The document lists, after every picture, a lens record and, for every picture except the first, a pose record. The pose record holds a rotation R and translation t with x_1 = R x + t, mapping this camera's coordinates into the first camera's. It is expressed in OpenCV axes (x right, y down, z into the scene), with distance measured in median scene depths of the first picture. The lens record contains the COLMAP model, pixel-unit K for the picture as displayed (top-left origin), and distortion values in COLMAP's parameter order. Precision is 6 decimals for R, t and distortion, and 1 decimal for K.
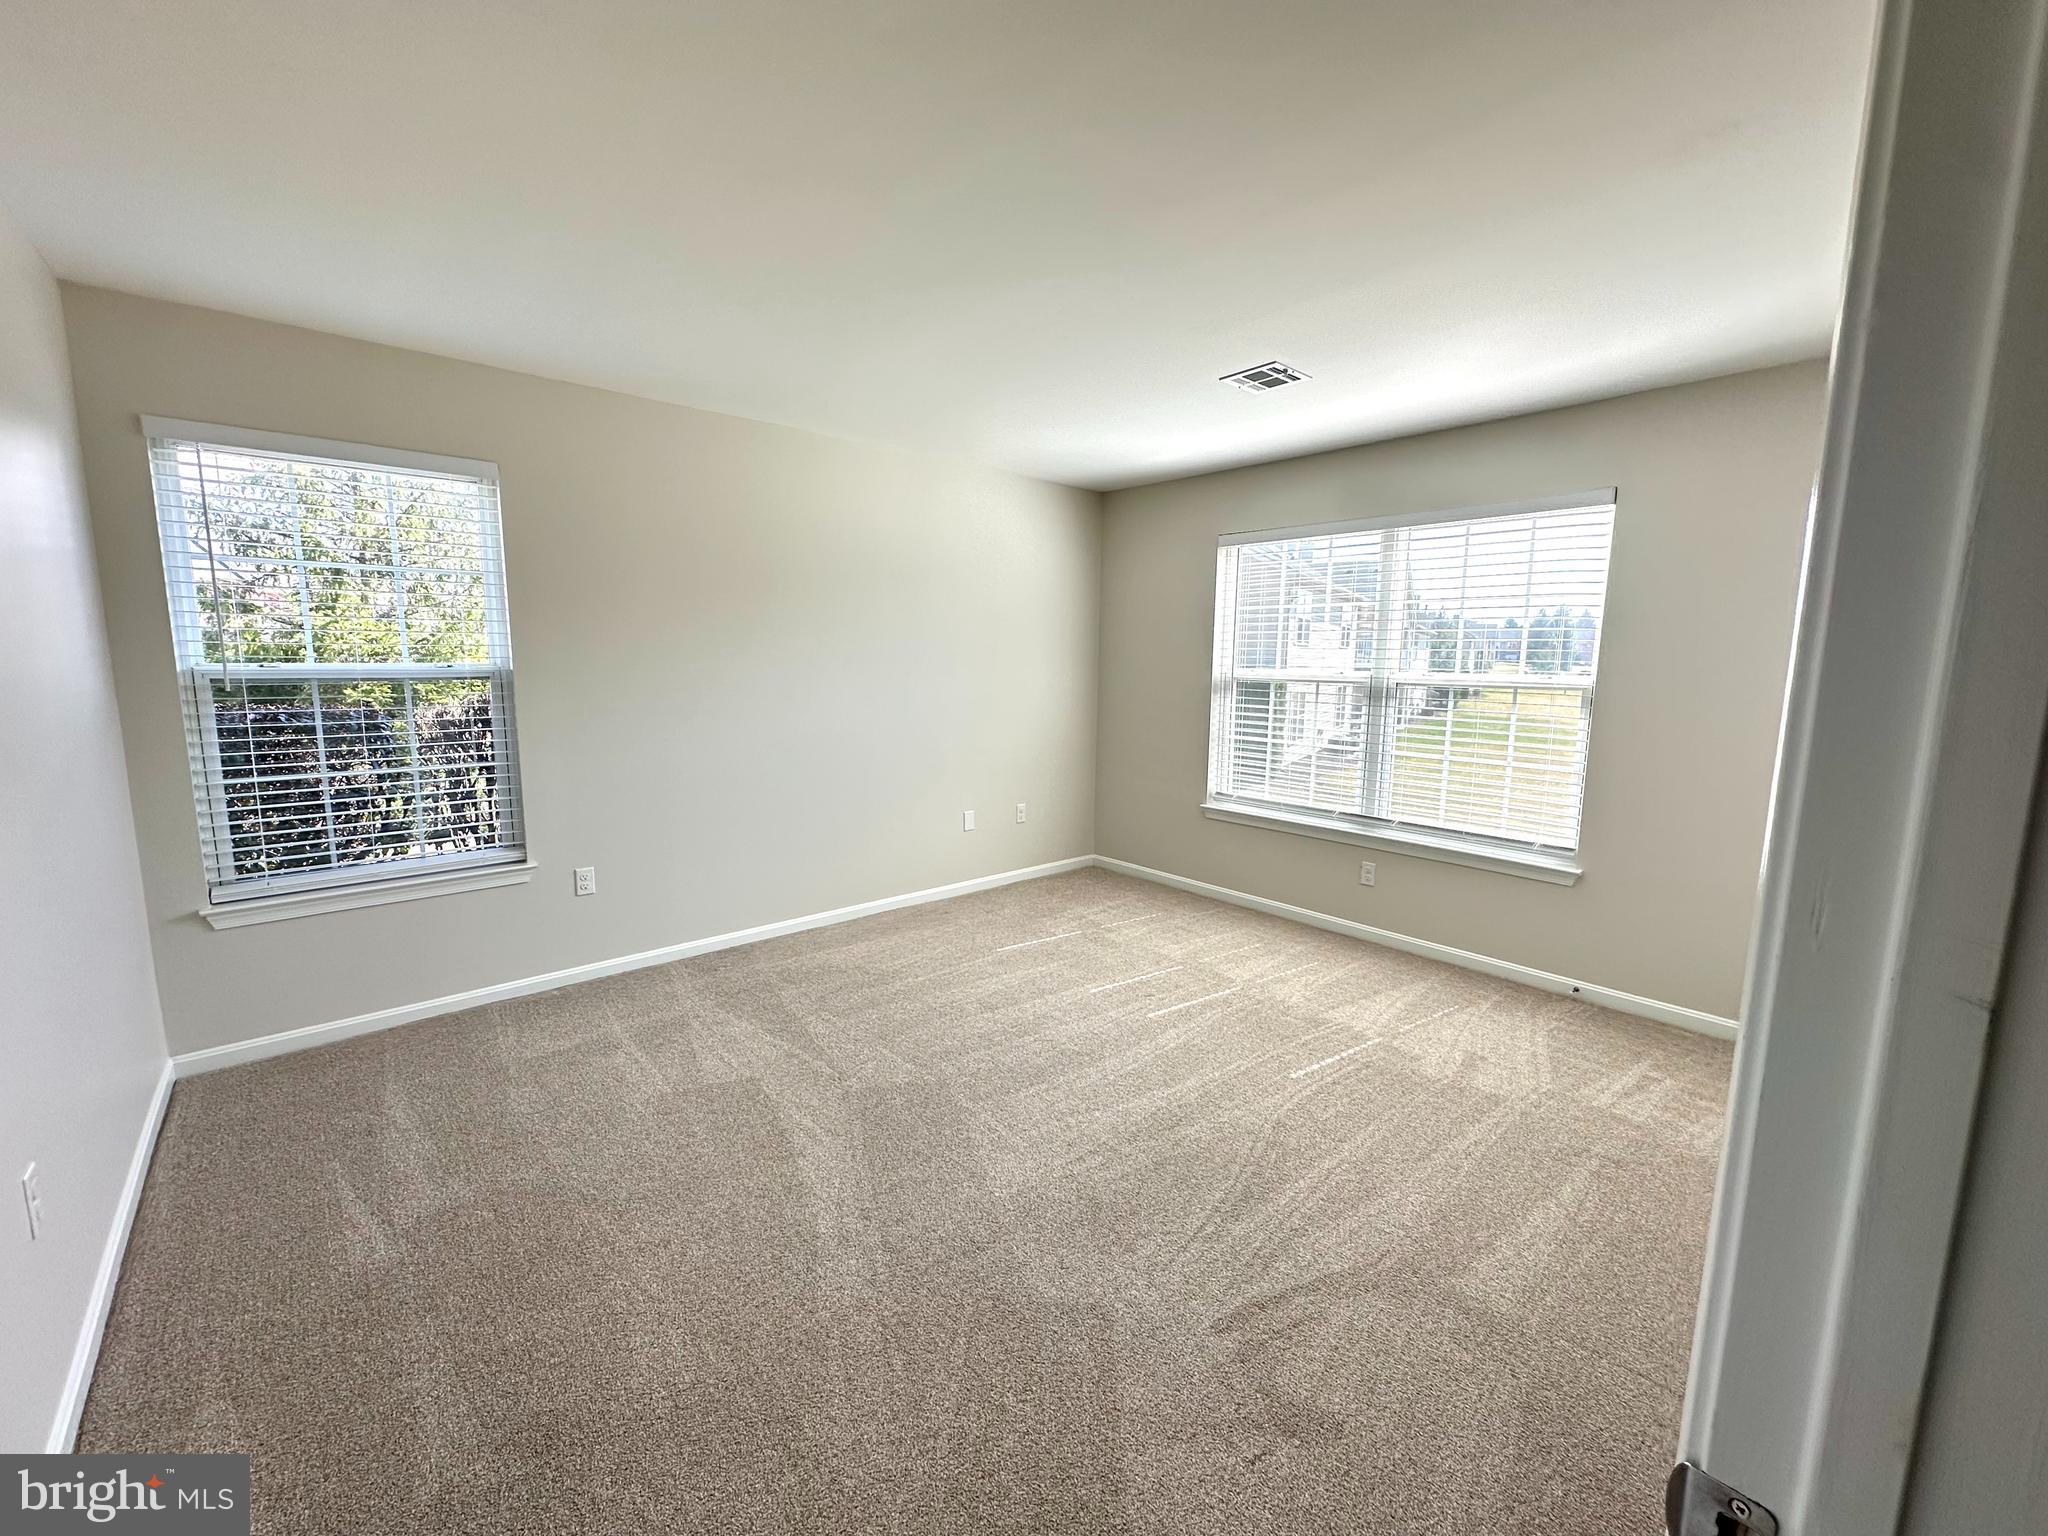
lens RADIAL K [[817.4, 0, 1024.3], [0, 817.4, 764.0], [0, 0, 1]] dist [-0.004088, 0.001264]
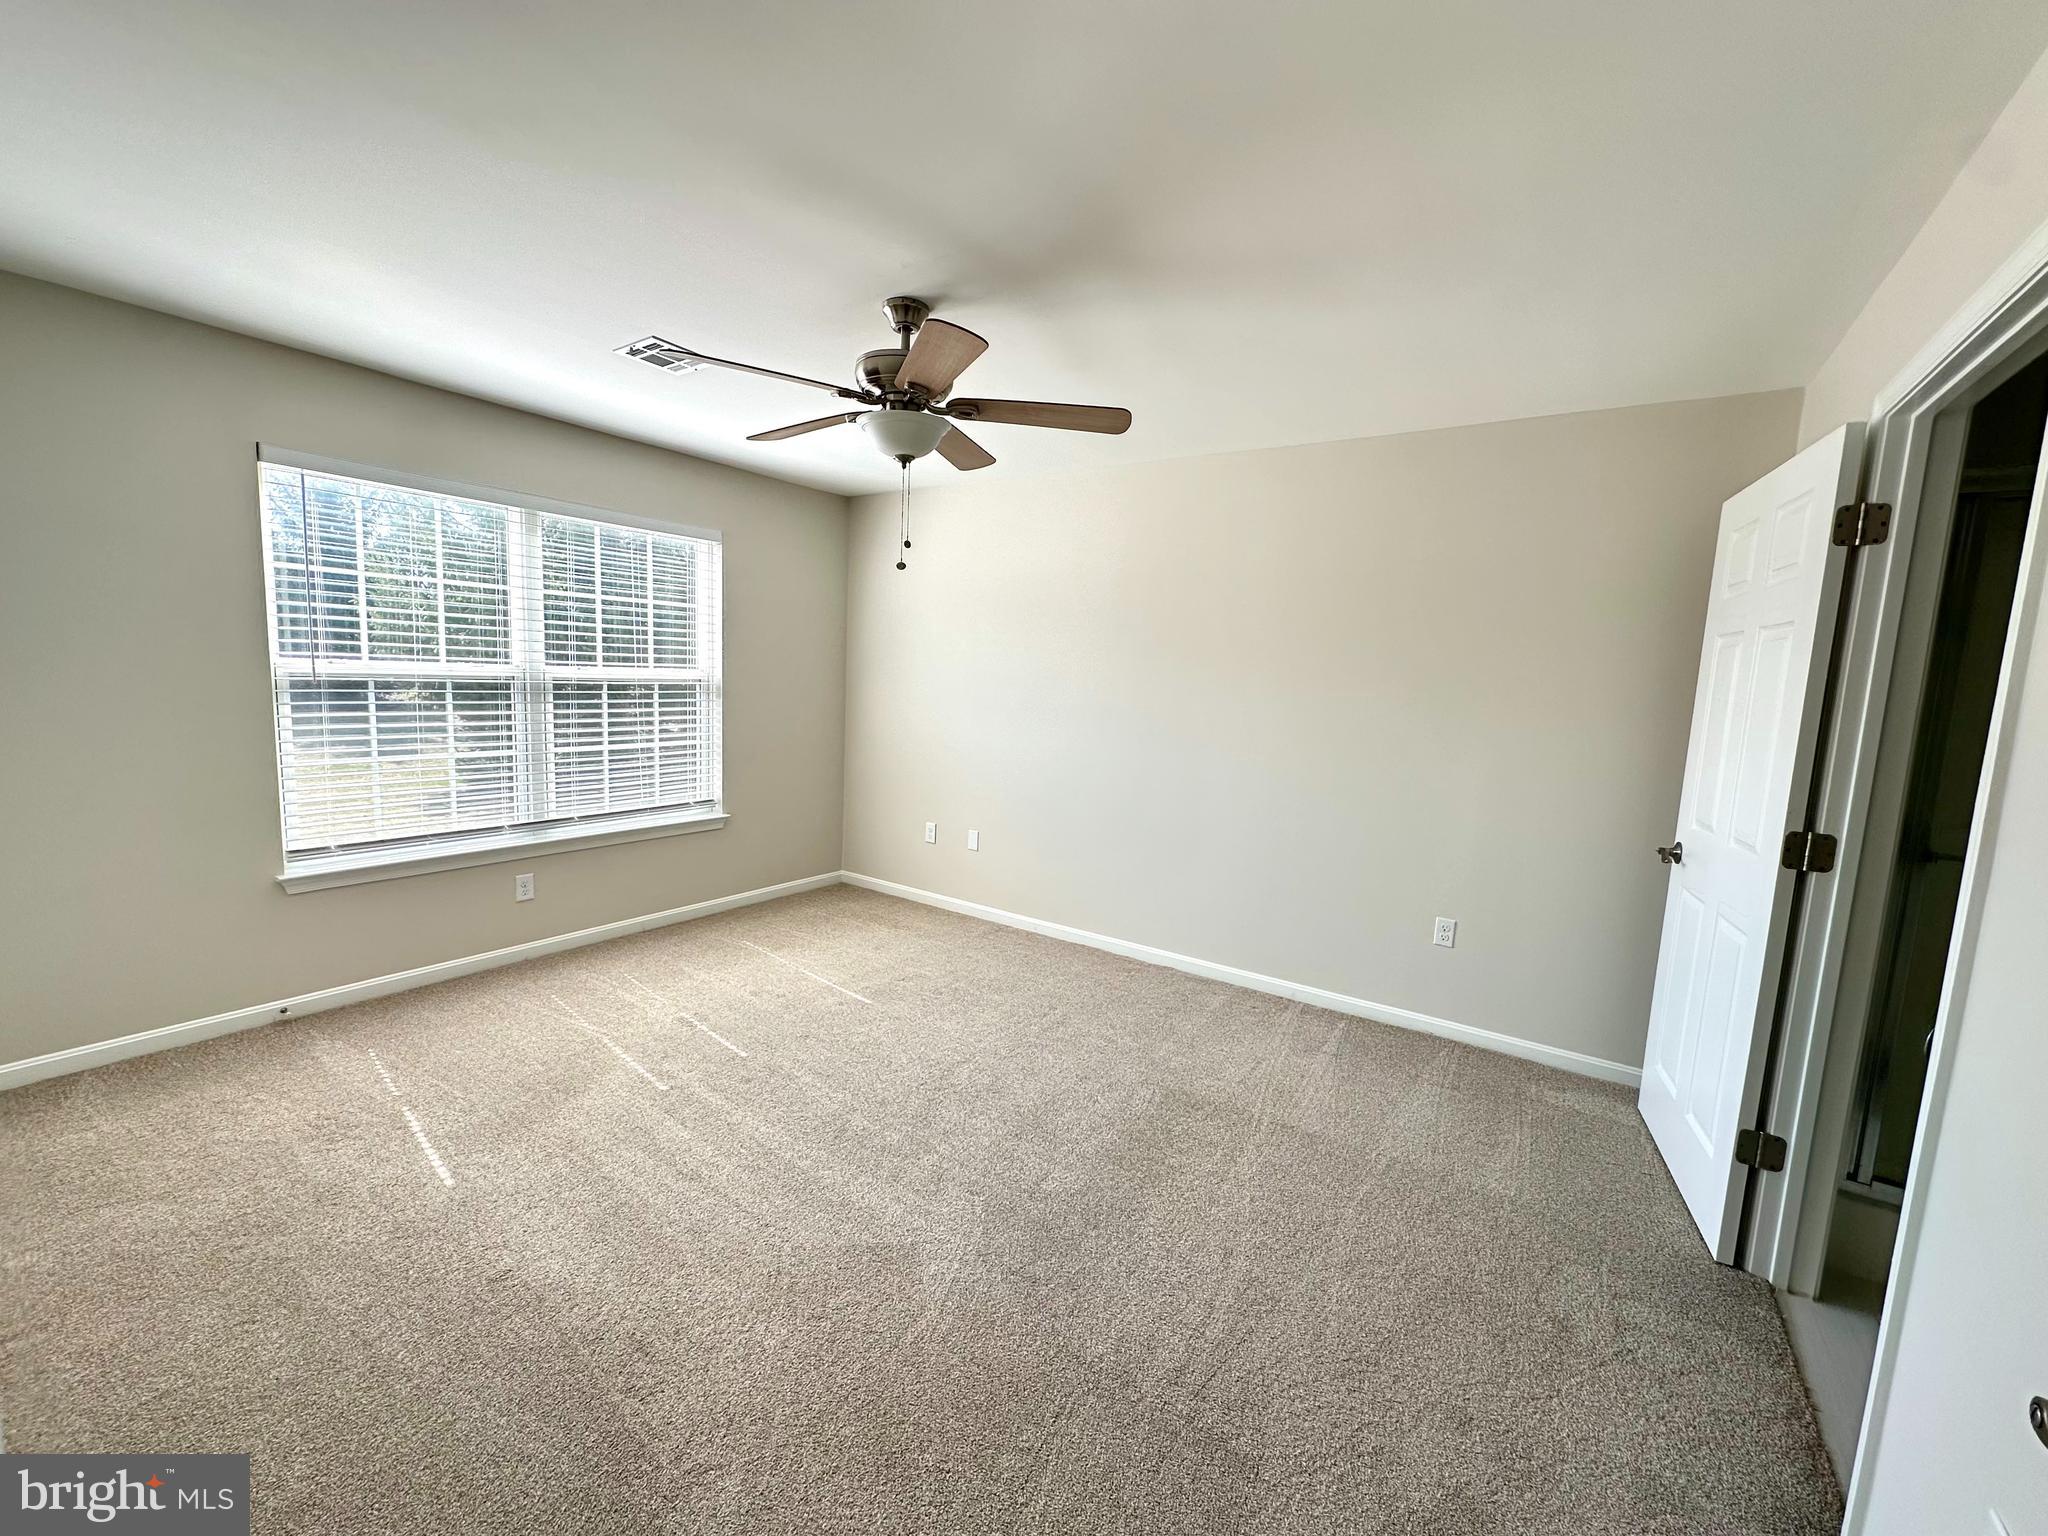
lens RADIAL K [[817.4, 0, 1022.7], [0, 817.4, 772.5], [0, 0, 1]] dist [-0.004088, 0.001264]
pose [[-0.240665, -0.136051, 0.961026, -0.534125], [0.085423, 0.983316, 0.160599, -0.083954], [-0.966842, 0.120745, -0.225028, 0.616082]]
